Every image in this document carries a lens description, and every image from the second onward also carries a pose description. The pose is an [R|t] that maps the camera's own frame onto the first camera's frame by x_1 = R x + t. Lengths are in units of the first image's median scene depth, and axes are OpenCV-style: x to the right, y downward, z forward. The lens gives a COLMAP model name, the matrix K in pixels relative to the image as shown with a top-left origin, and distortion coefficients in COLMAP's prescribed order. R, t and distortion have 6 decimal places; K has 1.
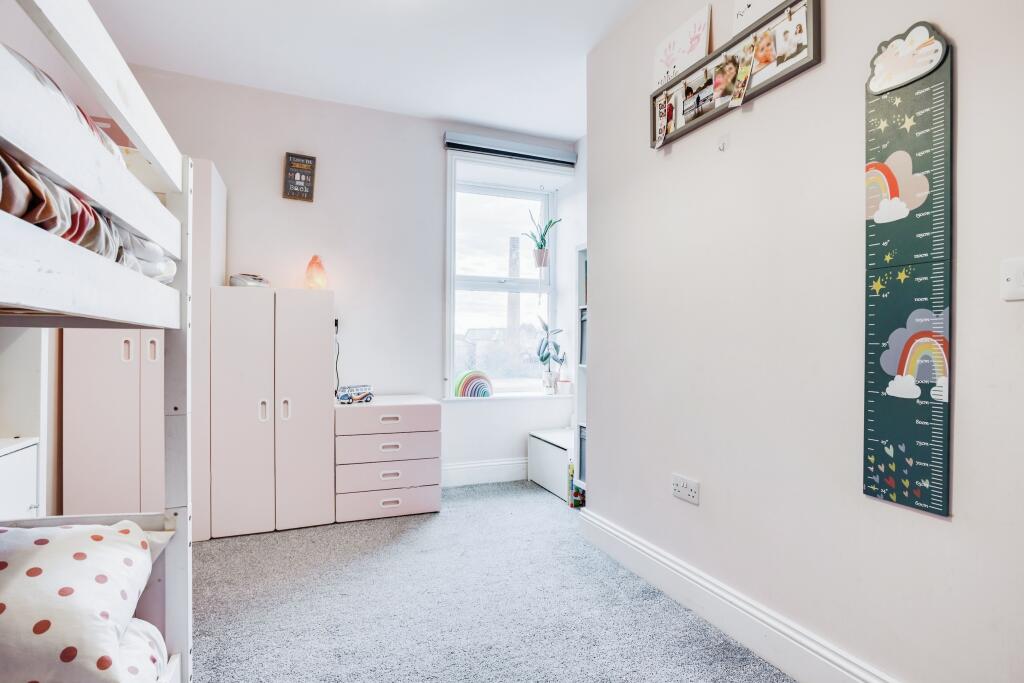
lens RADIAL K [[513.8, 0, 512.0], [0, 513.8, 341.5], [0, 0, 1]] dist [-0.003625, -0.000142]
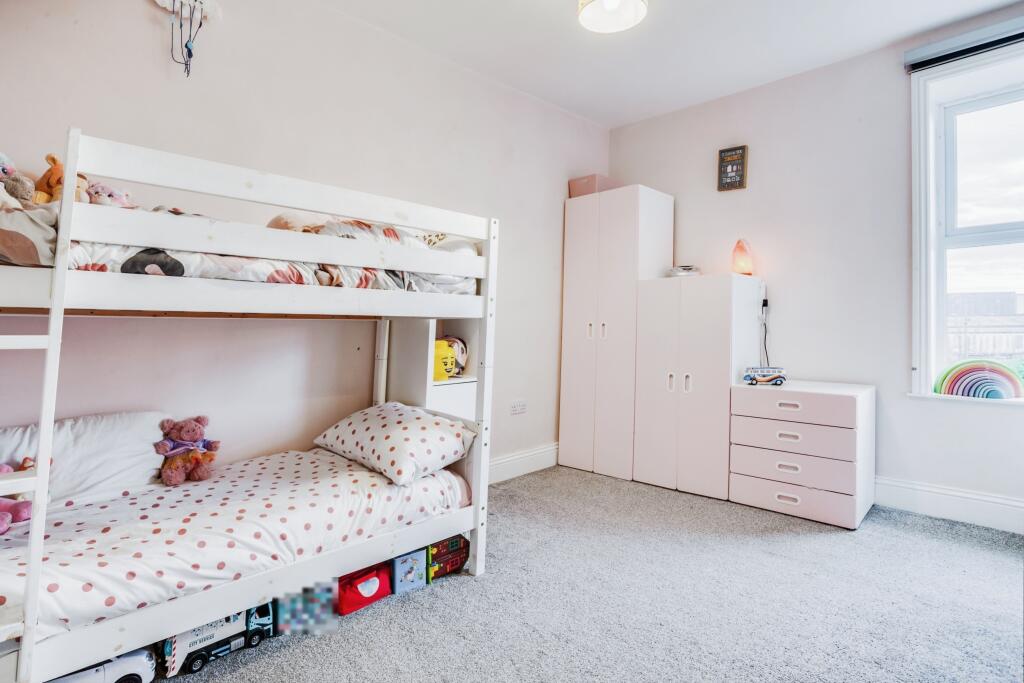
lens RADIAL K [[528.8, 0, 511.2], [0, 528.8, 279.9], [0, 0, 1]] dist [0.002066, 0.000850]
pose [[0.399140, -0.088928, -0.912567, 0.395540], [0.014134, 0.995764, -0.090854, 0.005400], [0.916781, 0.023366, 0.398706, 0.144708]]
